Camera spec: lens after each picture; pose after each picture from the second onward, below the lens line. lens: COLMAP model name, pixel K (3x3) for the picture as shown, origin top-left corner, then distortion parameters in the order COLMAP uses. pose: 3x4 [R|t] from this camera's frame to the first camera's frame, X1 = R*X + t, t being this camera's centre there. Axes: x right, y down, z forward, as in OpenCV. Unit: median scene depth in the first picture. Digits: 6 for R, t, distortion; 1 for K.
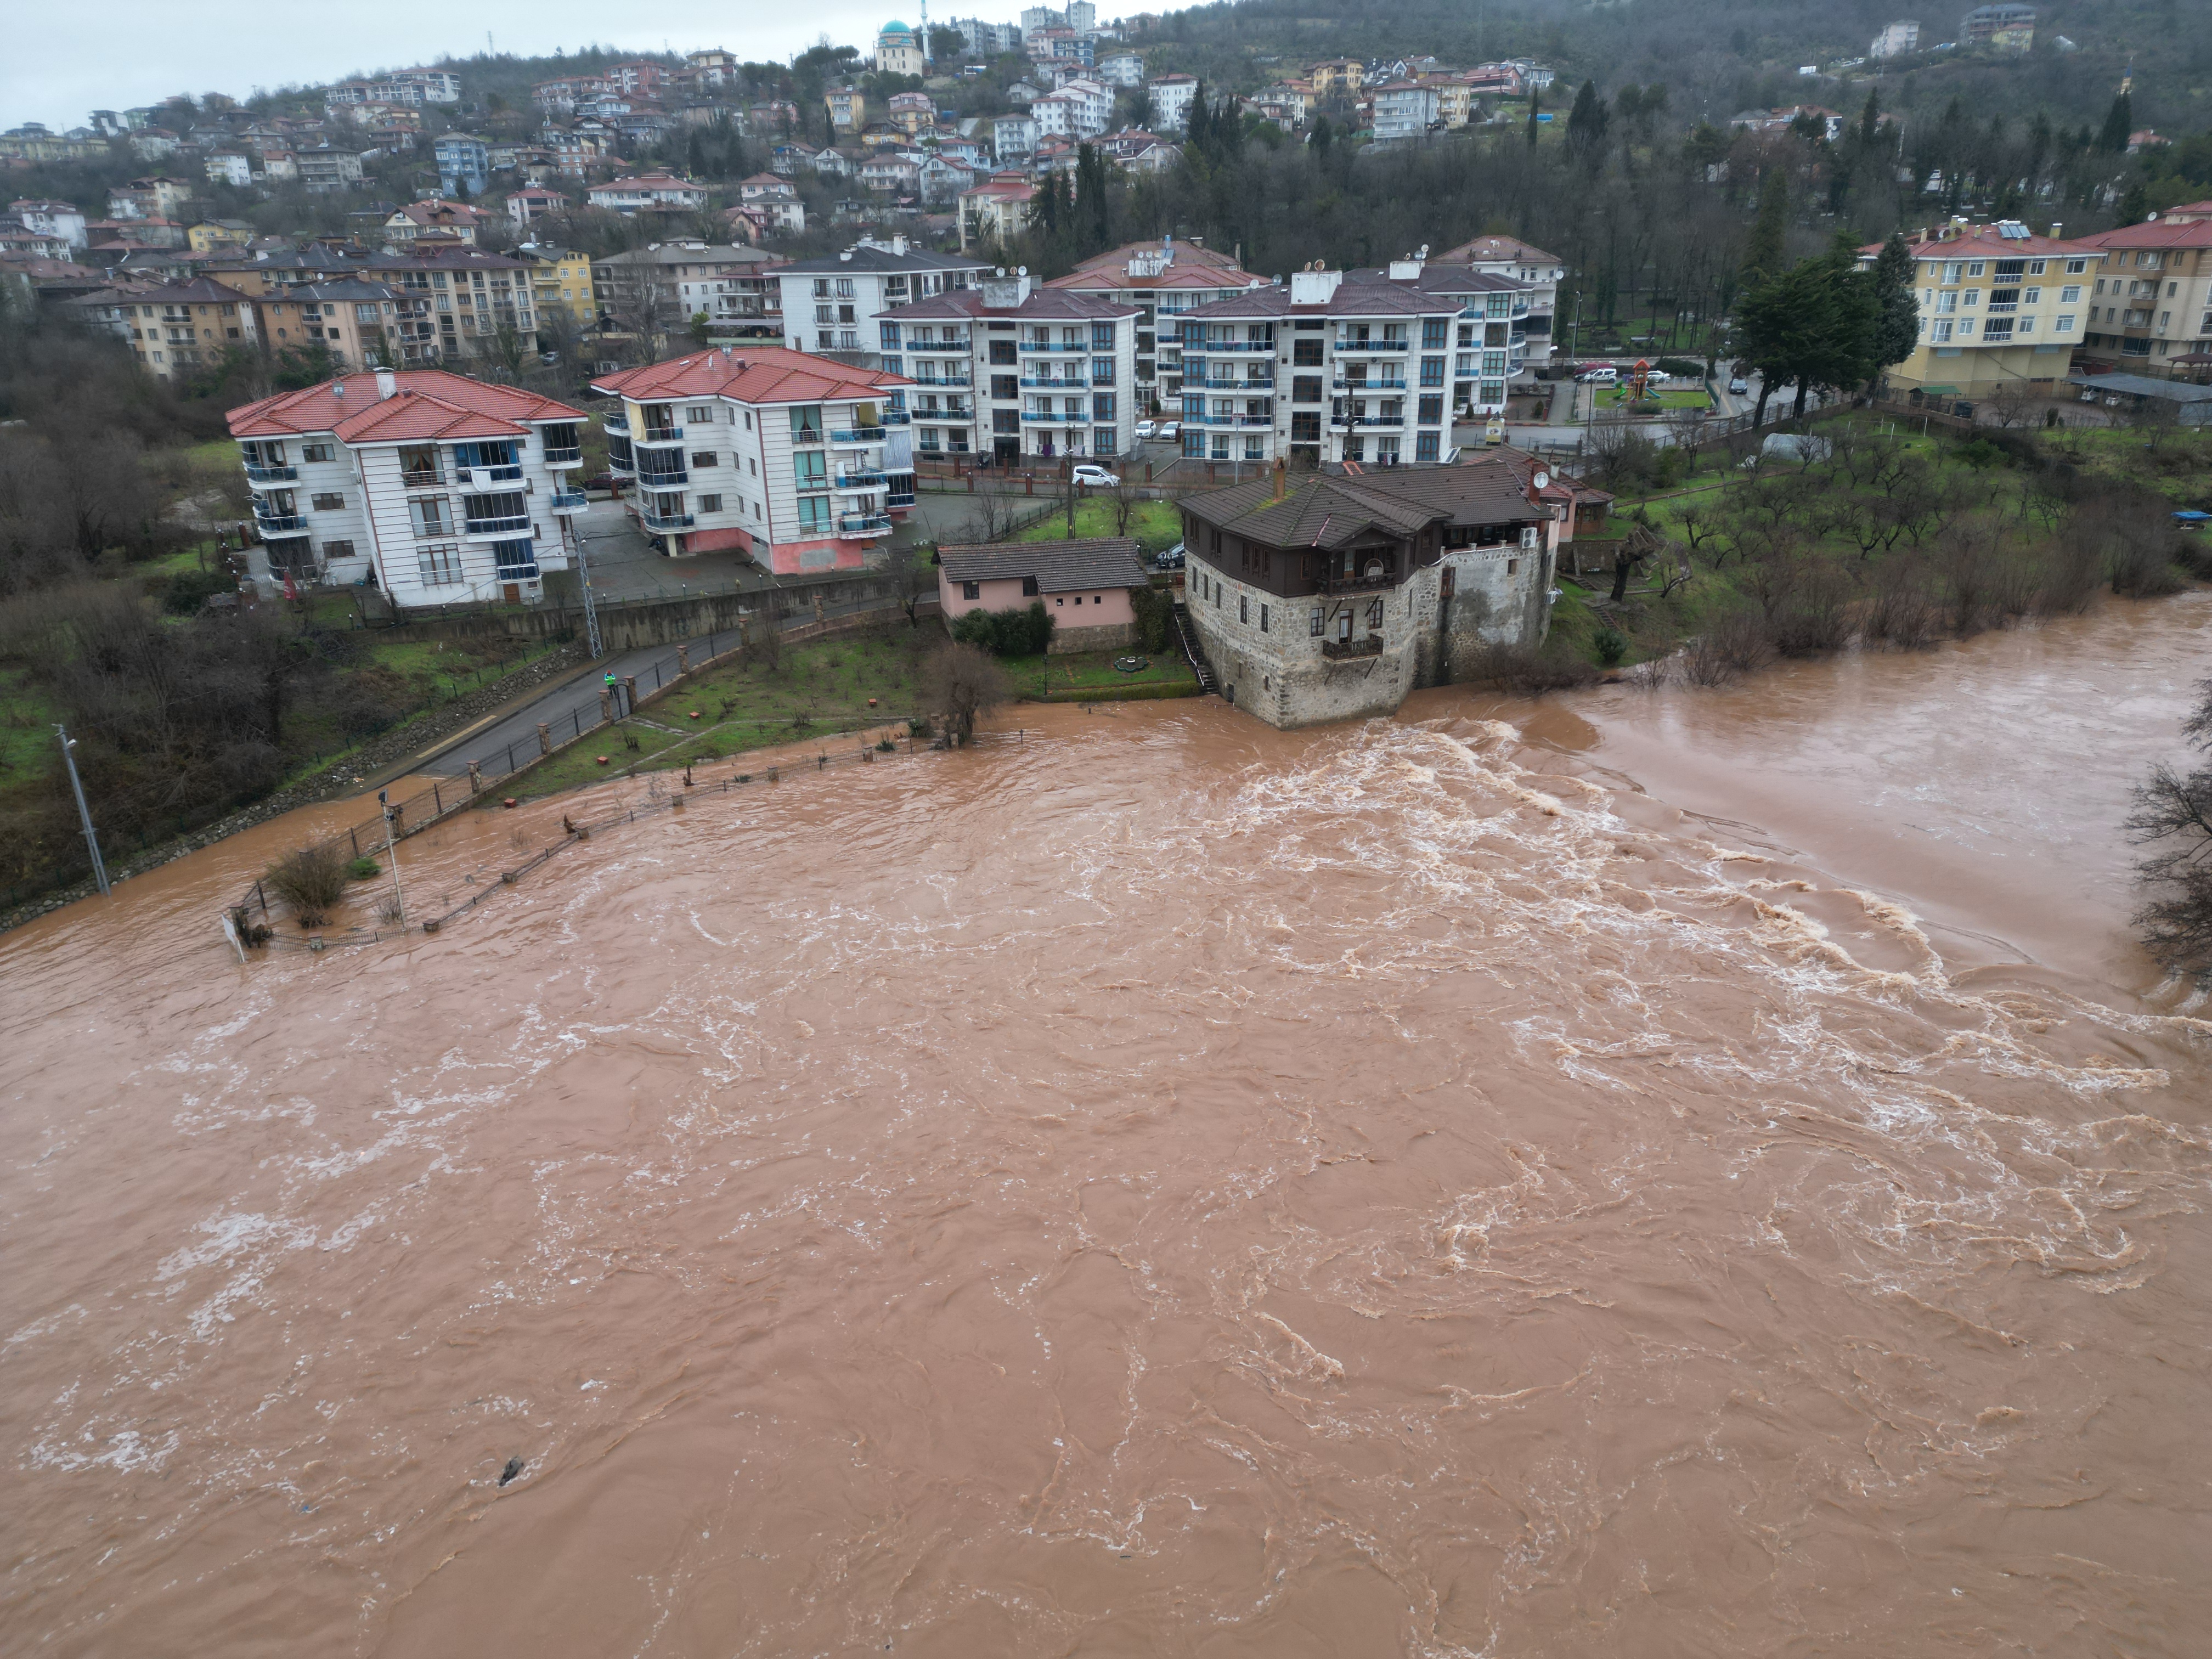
lens RADIAL K [[1530.9, 0, 1098.2], [0, 1530.9, 839.7], [0, 0, 1]] dist [0.036872, -0.029019]
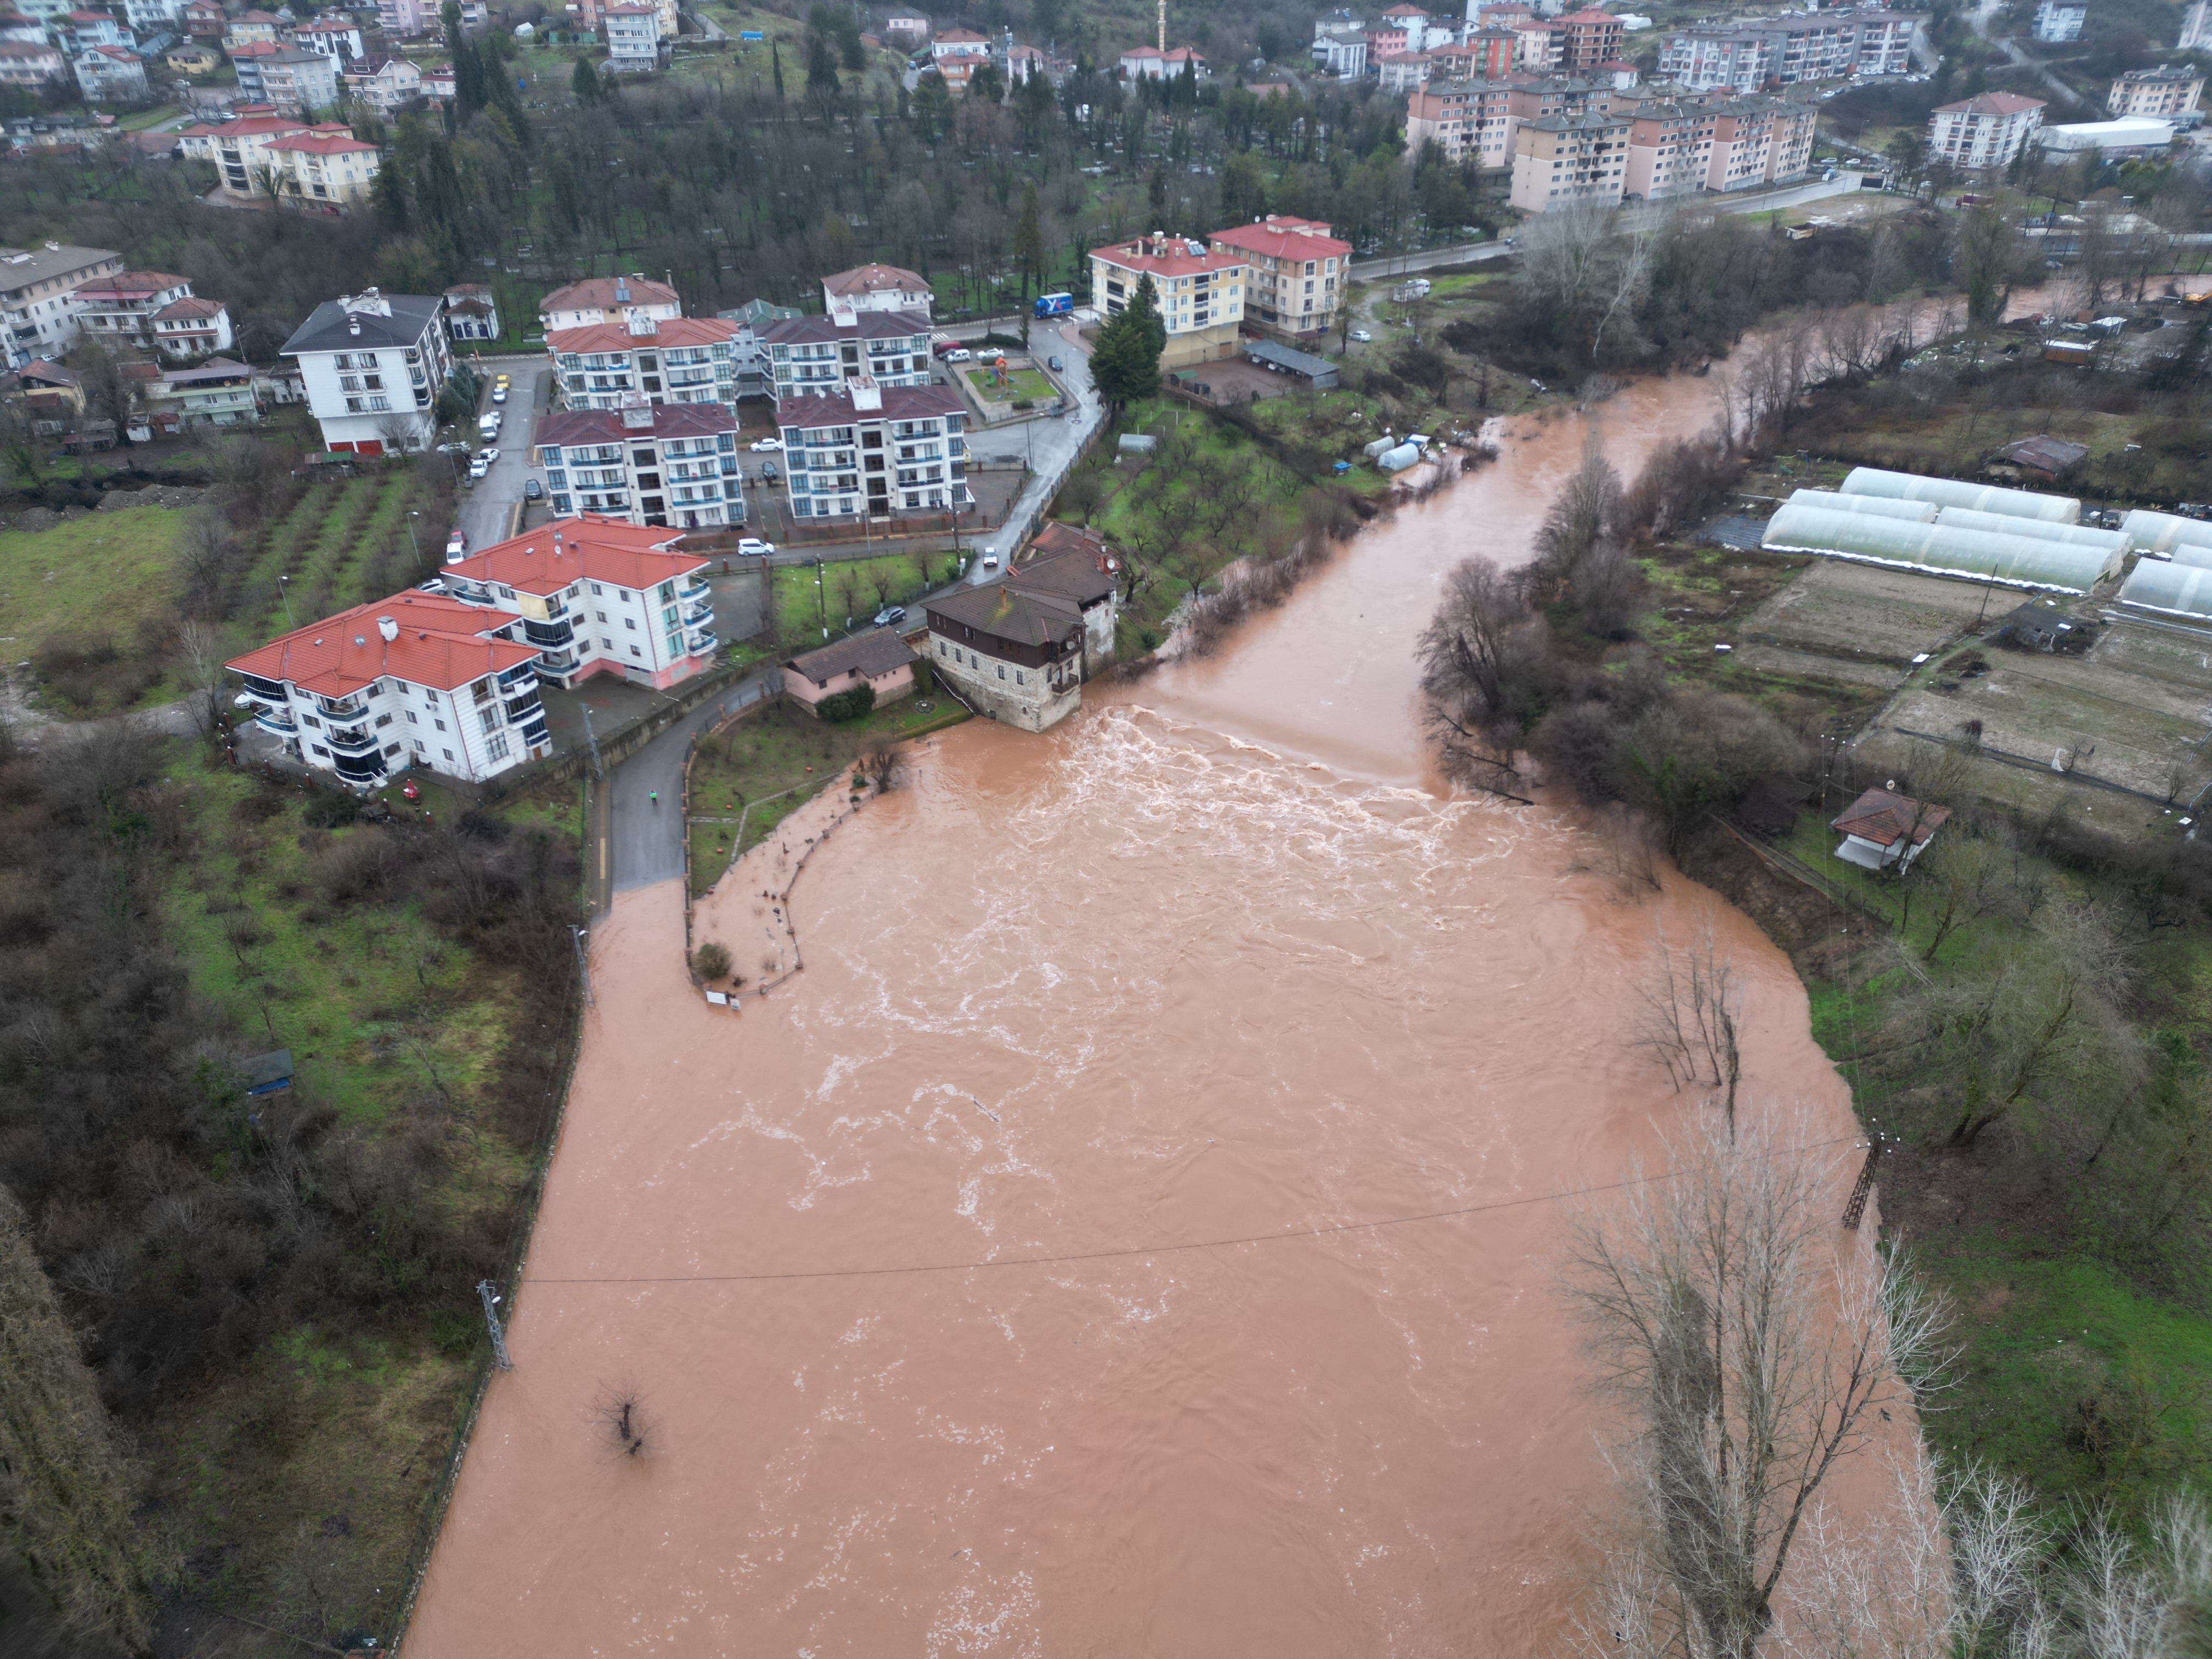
lens RADIAL K [[1530.9, 0, 1103.1], [0, 1530.9, 833.7], [0, 0, 1]] dist [0.036872, -0.029019]
pose [[0.844054, -0.270266, 0.463173, -0.470863], [0.192556, 0.958857, 0.208601, -0.217064], [-0.500495, -0.086884, 0.861369, -0.440794]]
